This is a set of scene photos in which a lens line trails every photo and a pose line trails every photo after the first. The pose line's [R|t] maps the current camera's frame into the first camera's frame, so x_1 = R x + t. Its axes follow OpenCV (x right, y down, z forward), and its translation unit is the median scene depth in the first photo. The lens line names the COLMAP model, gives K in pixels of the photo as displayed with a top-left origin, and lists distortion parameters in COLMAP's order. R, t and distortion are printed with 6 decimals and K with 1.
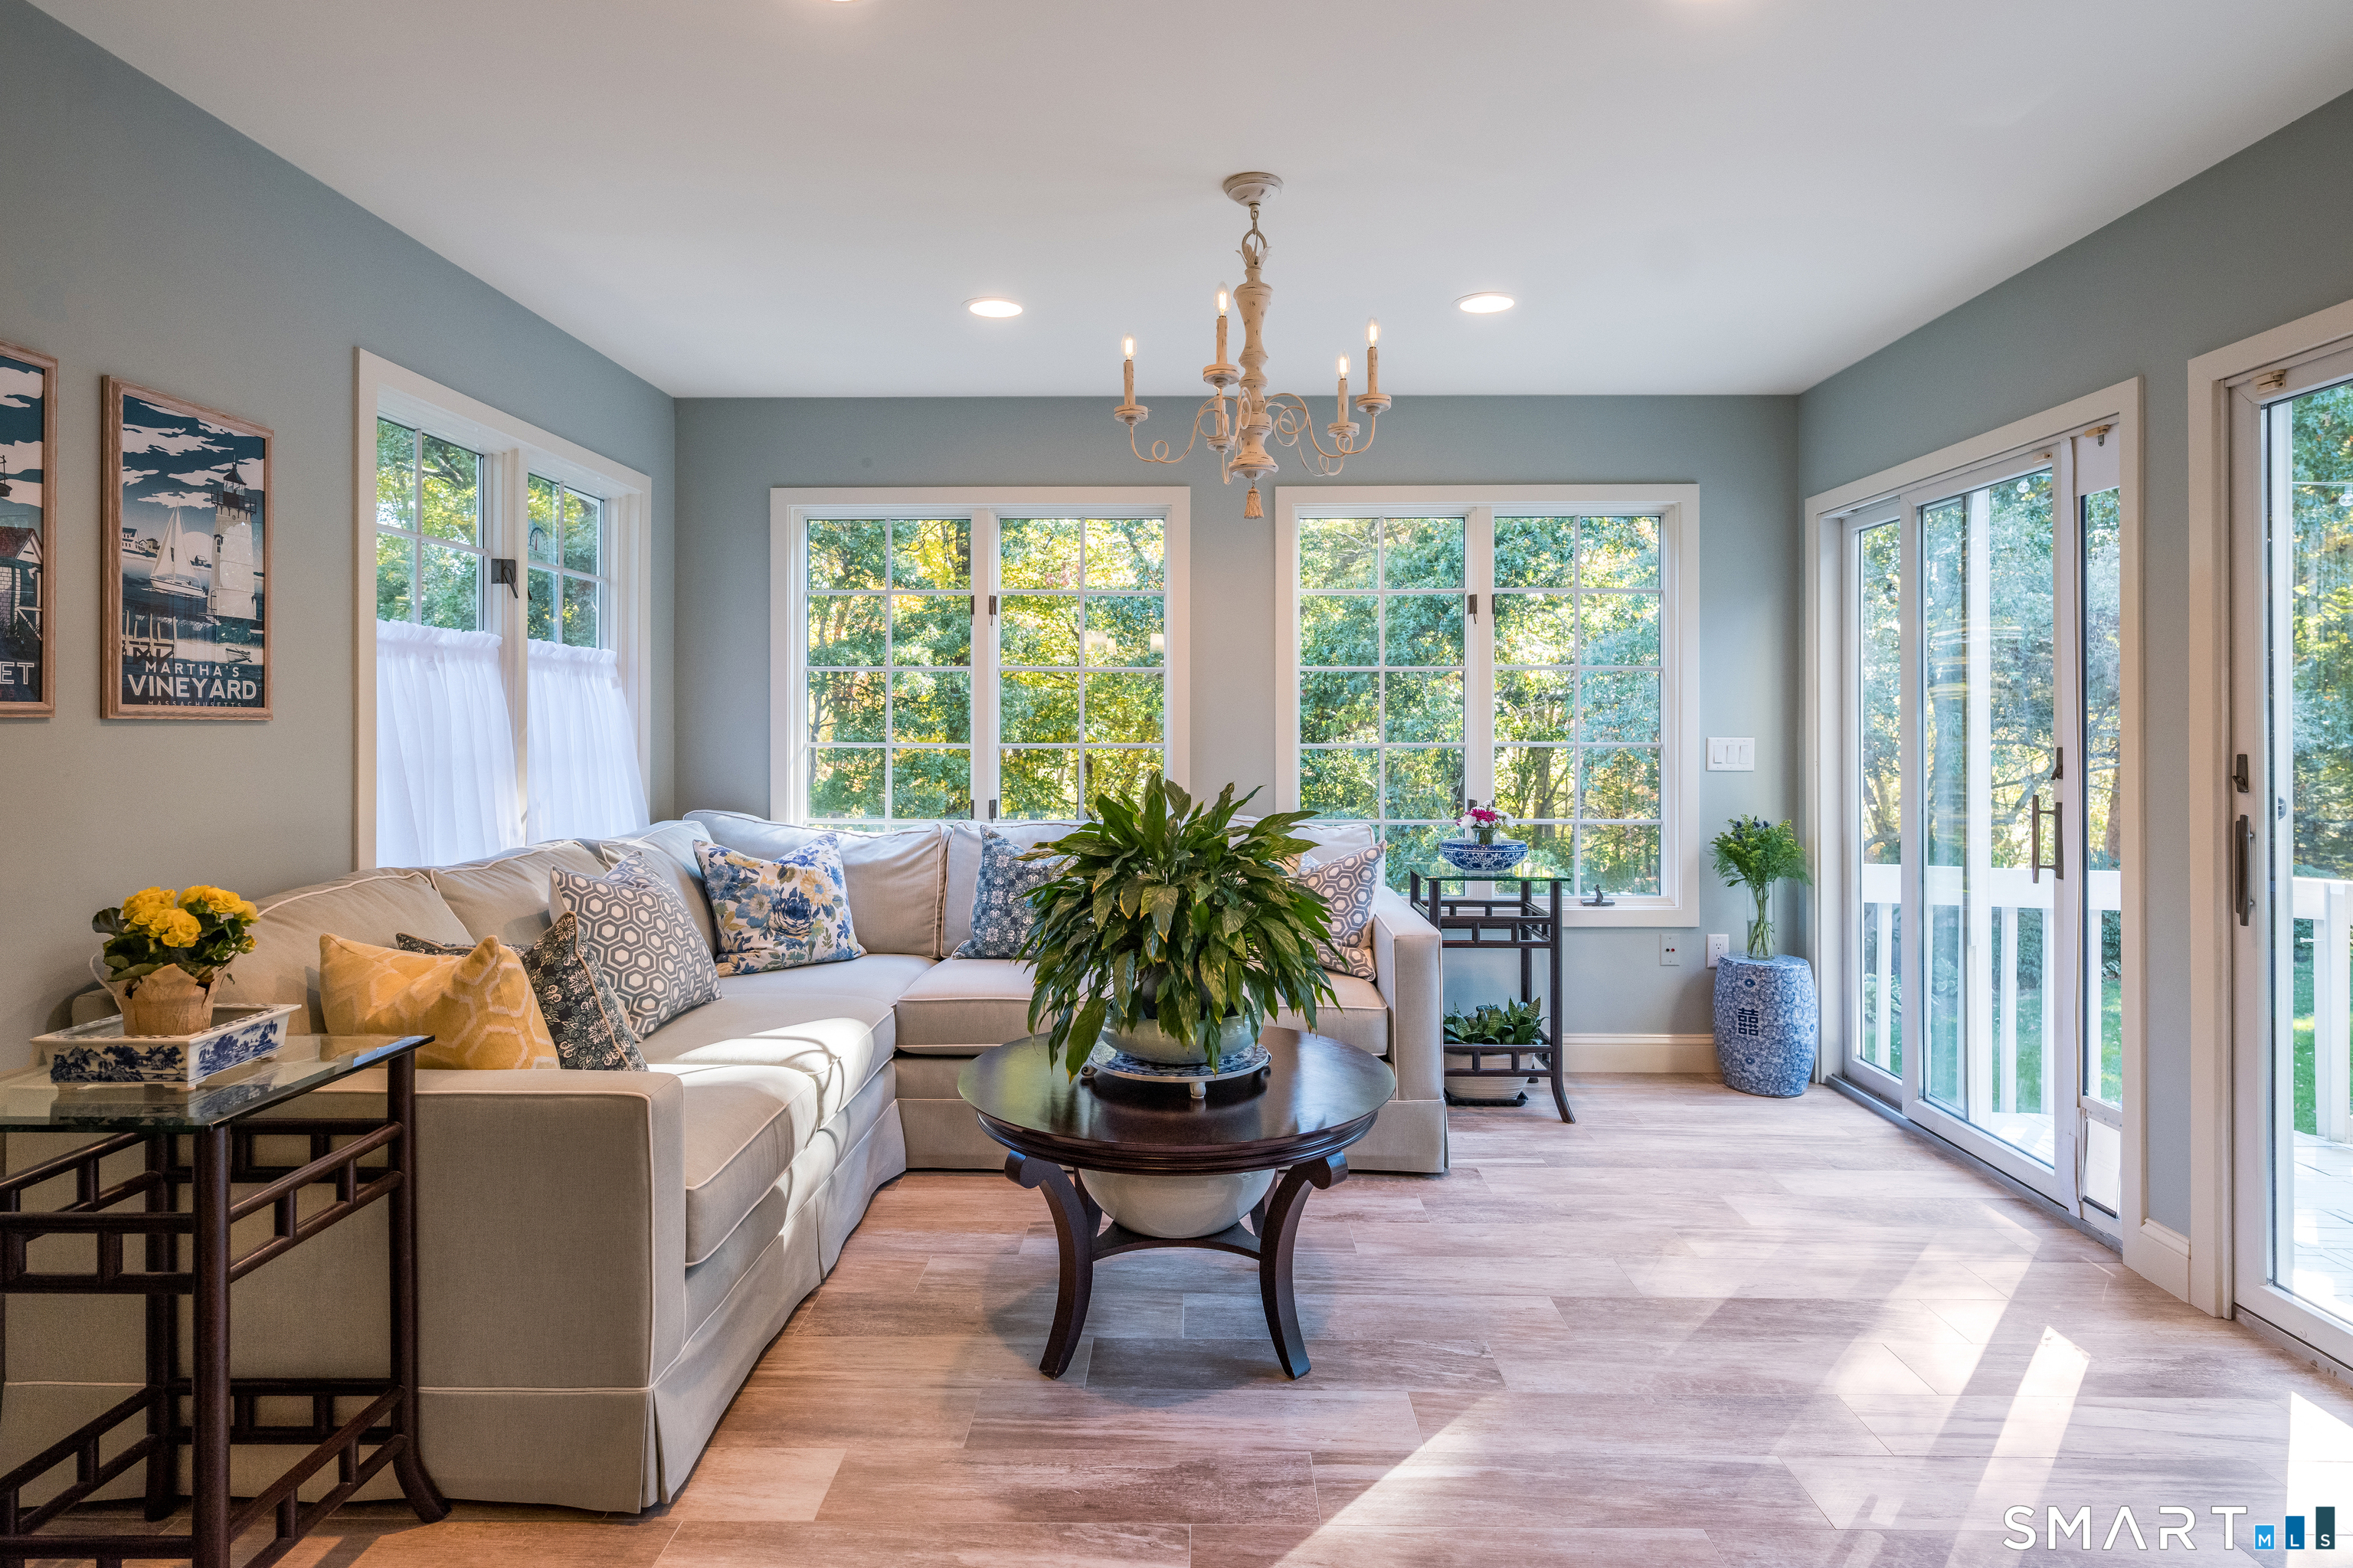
lens RADIAL K [[1278.8, 0, 1173.3], [0, 1278.8, 716.5], [0, 0, 1]] dist [0.000210, -0.001096]
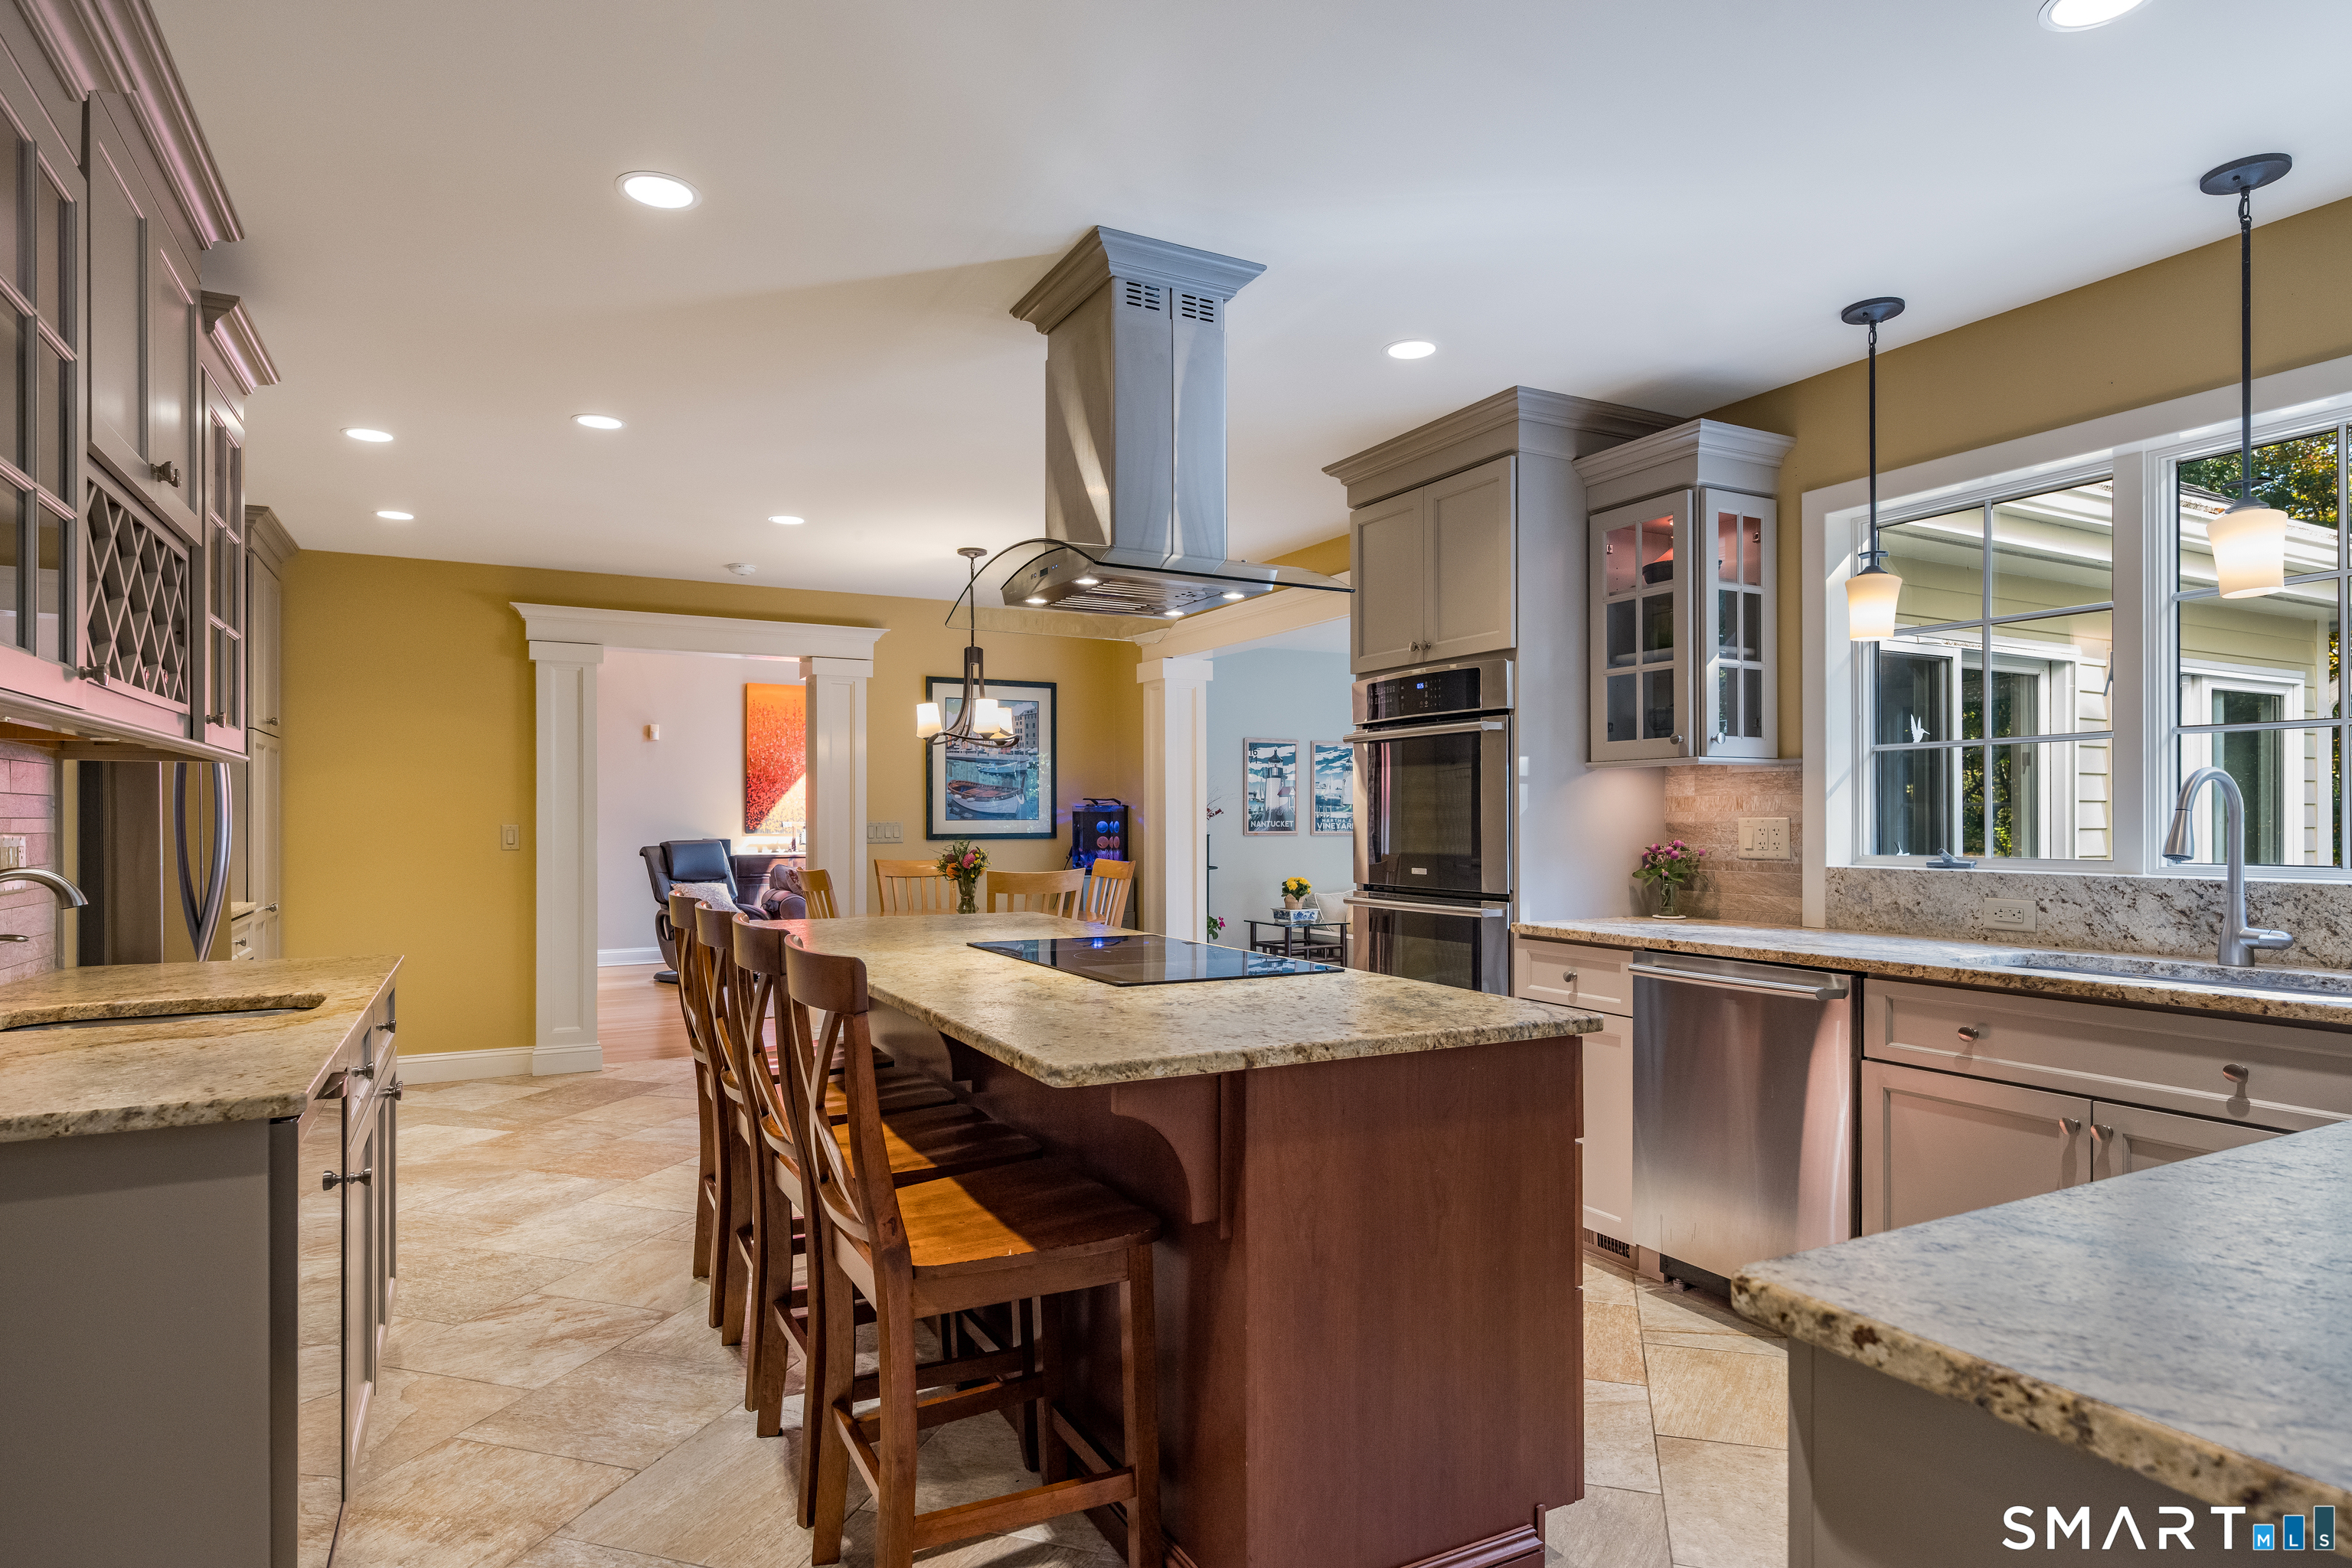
lens RADIAL K [[1278.2, 0, 1172.9], [0, 1278.2, 803.3], [0, 0, 1]] dist [0.000210, -0.001096]
pose [[0.485301, -0.007914, -0.874311, 2.006460], [0.001693, 0.999966, -0.008112, -0.055542], [0.874345, 0.002456, 0.485298, -1.037606]]
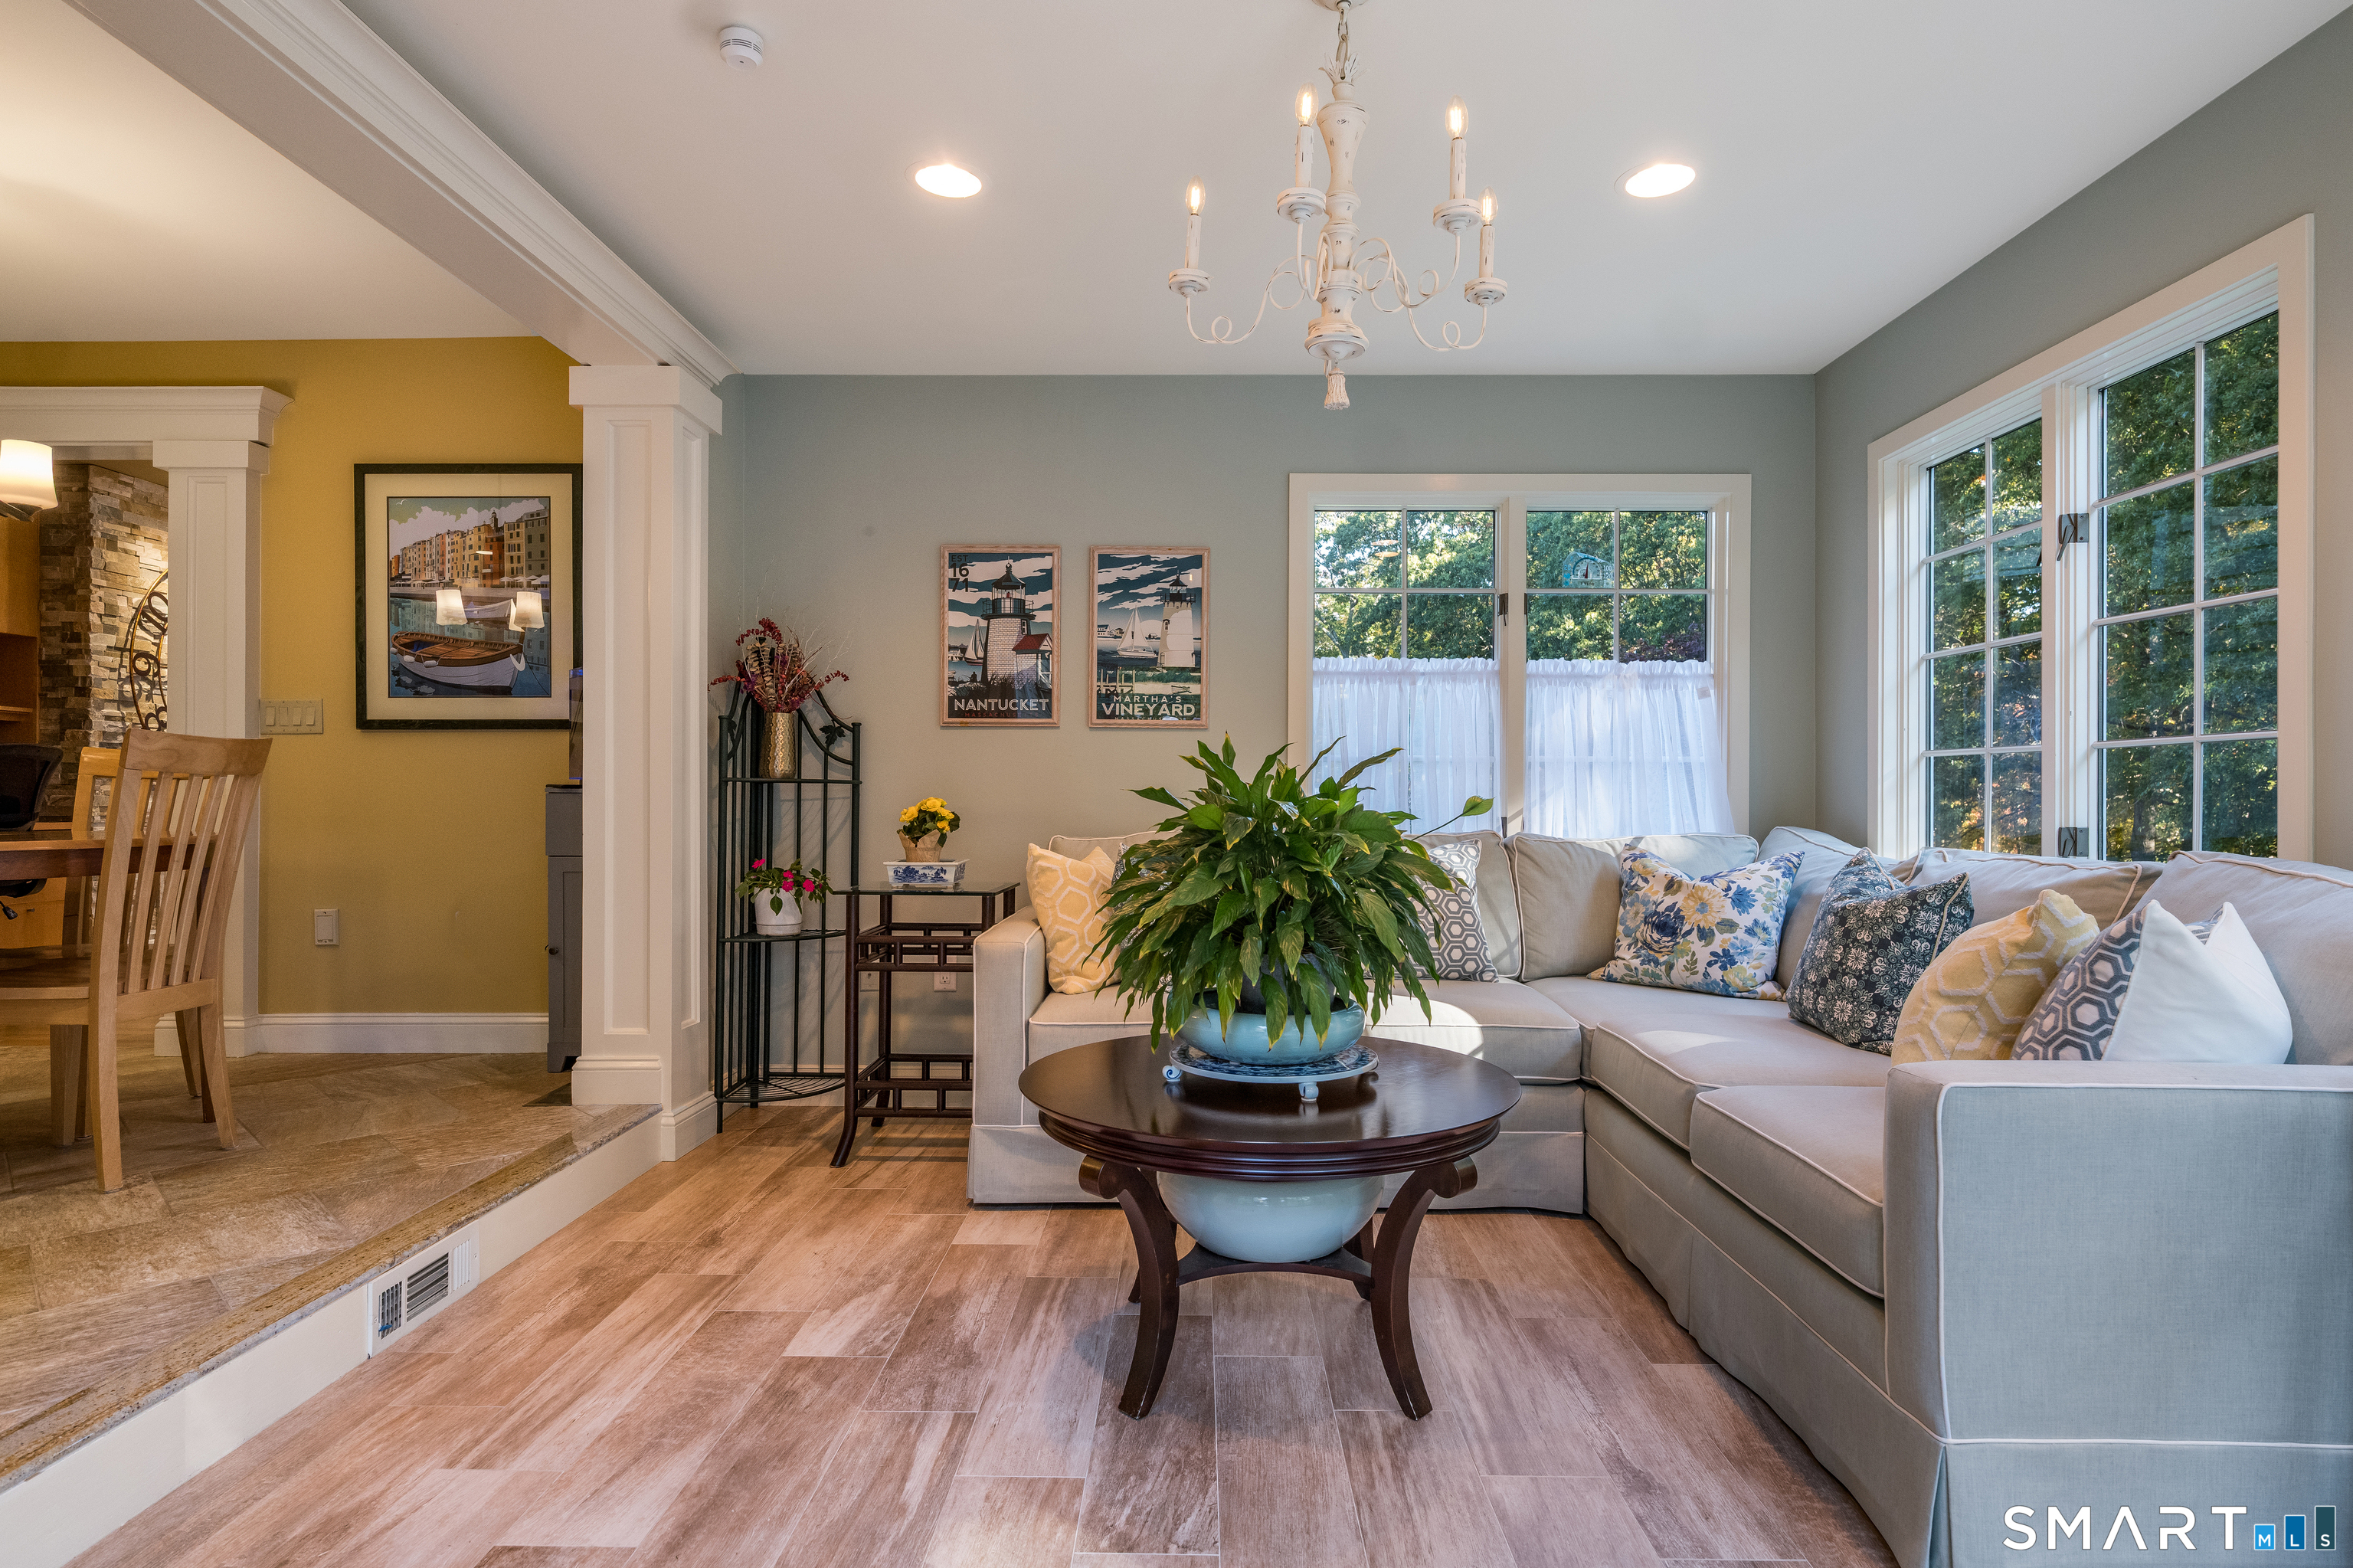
lens RADIAL K [[1278.8, 0, 1177.0], [0, 1278.8, 792.1], [0, 0, 1]] dist [0.000210, -0.001096]
pose [[-0.002893, -0.001195, -0.999995, 0.985495], [-0.001449, 0.999998, -0.001191, 0.092755], [0.999995, 0.001445, -0.002895, 1.048737]]
